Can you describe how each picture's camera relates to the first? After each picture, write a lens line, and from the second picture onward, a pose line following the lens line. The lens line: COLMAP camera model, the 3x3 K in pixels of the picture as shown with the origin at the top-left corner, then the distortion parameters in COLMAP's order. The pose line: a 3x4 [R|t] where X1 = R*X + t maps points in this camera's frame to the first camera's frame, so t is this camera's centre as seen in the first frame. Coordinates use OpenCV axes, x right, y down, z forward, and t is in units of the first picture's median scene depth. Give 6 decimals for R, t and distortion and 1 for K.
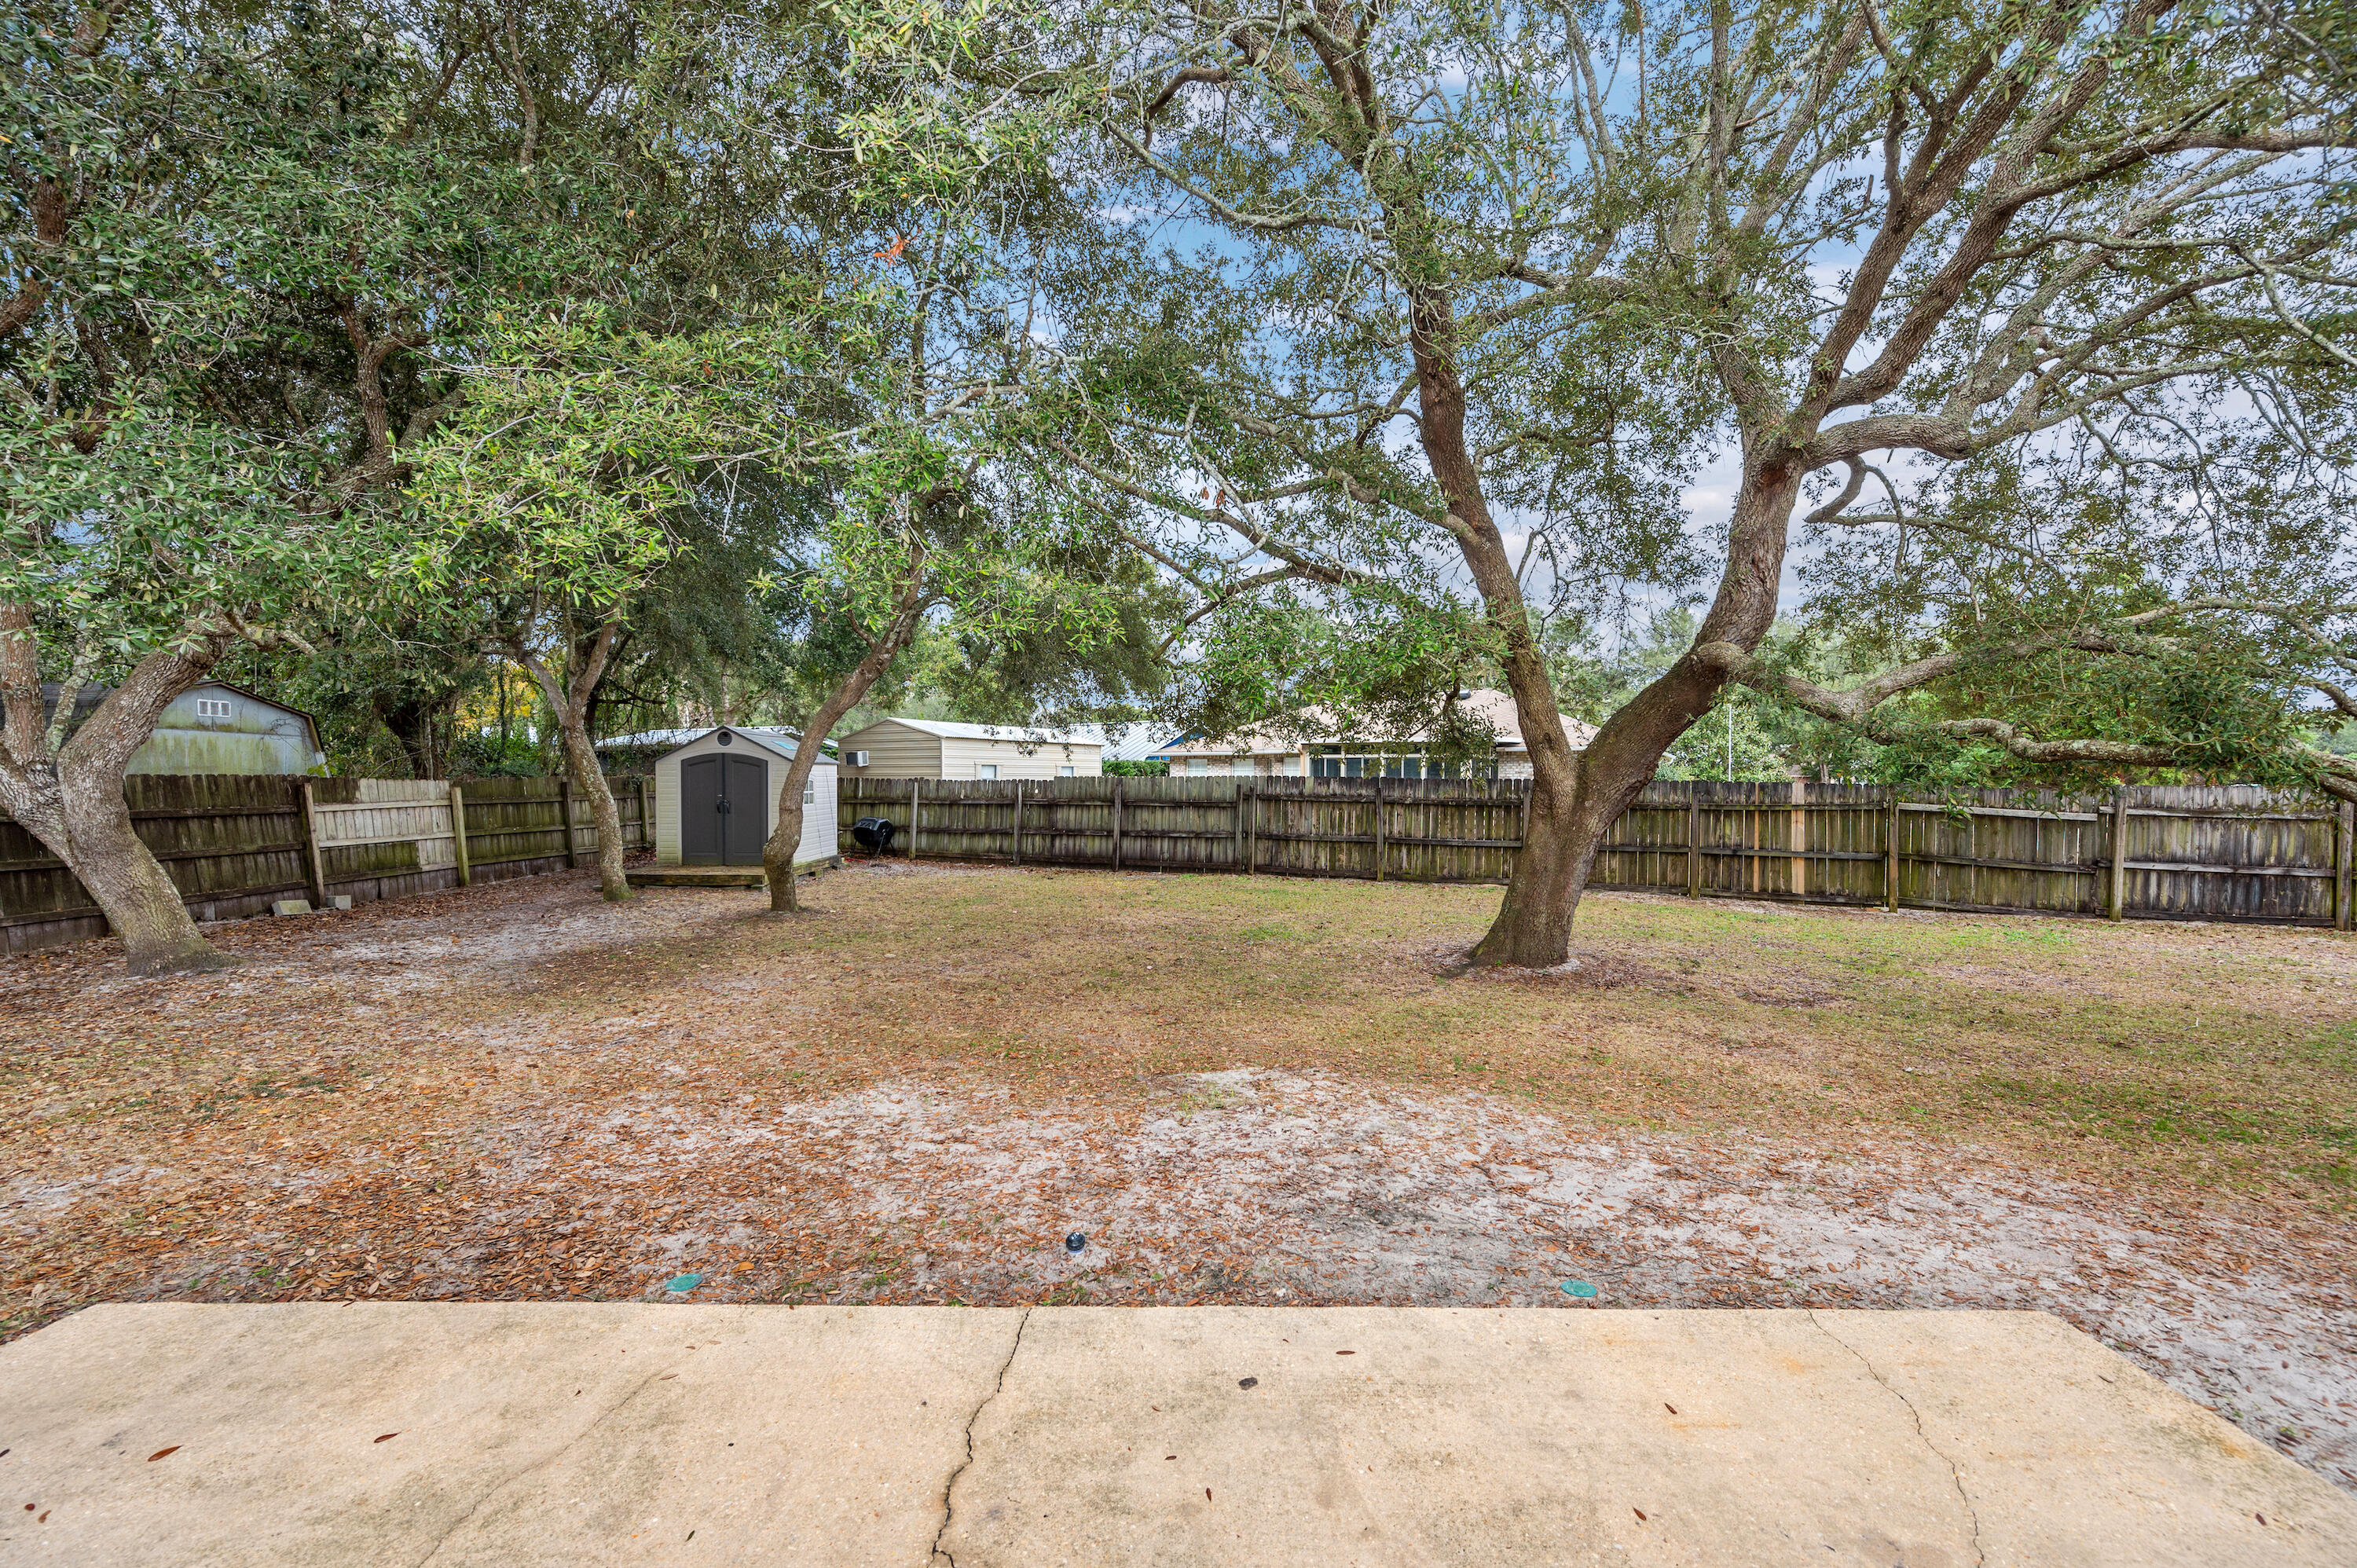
lens RADIAL K [[943.1, 0, 1181.8], [0, 943.1, 780.6], [0, 0, 1]] dist [-0.003012, -0.000235]
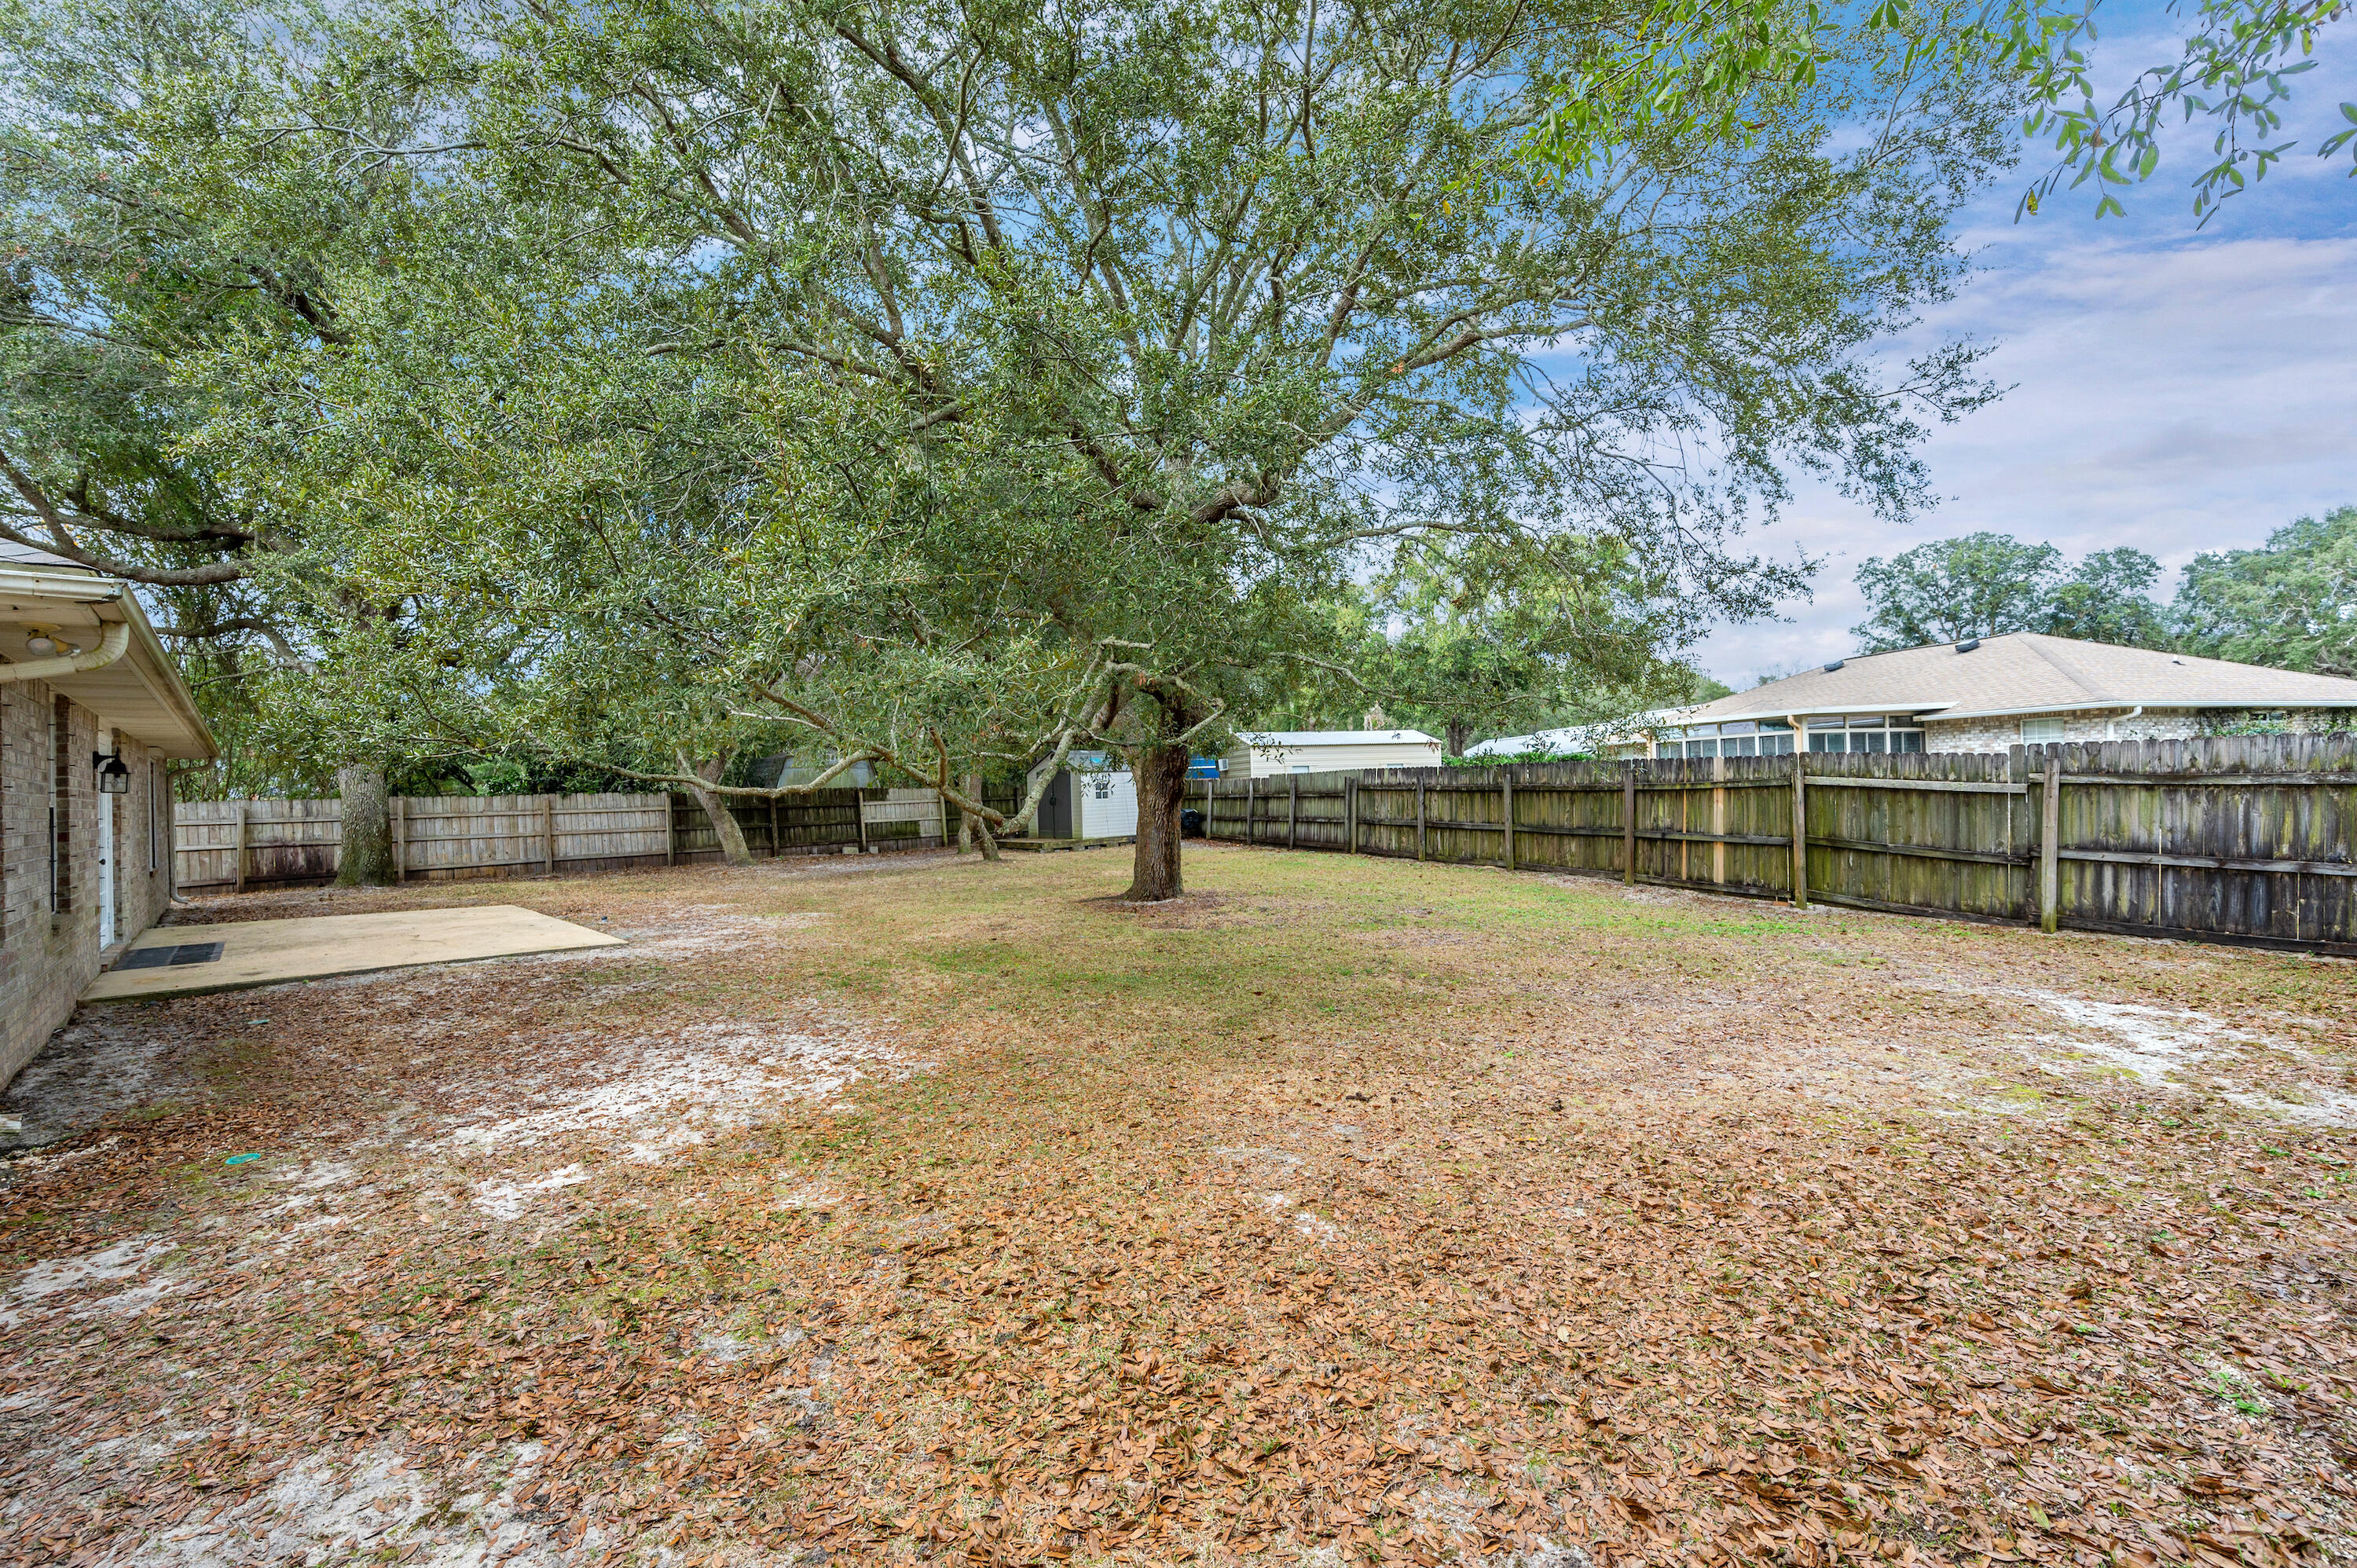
lens RADIAL K [[943.1, 0, 1171.1], [0, 943.1, 788.6], [0, 0, 1]] dist [-0.003012, -0.000235]
pose [[0.708107, -0.022026, -0.705762, 0.997395], [0.025936, 0.999650, -0.005175, 0.025341], [0.705629, -0.014640, 0.708430, 0.018048]]
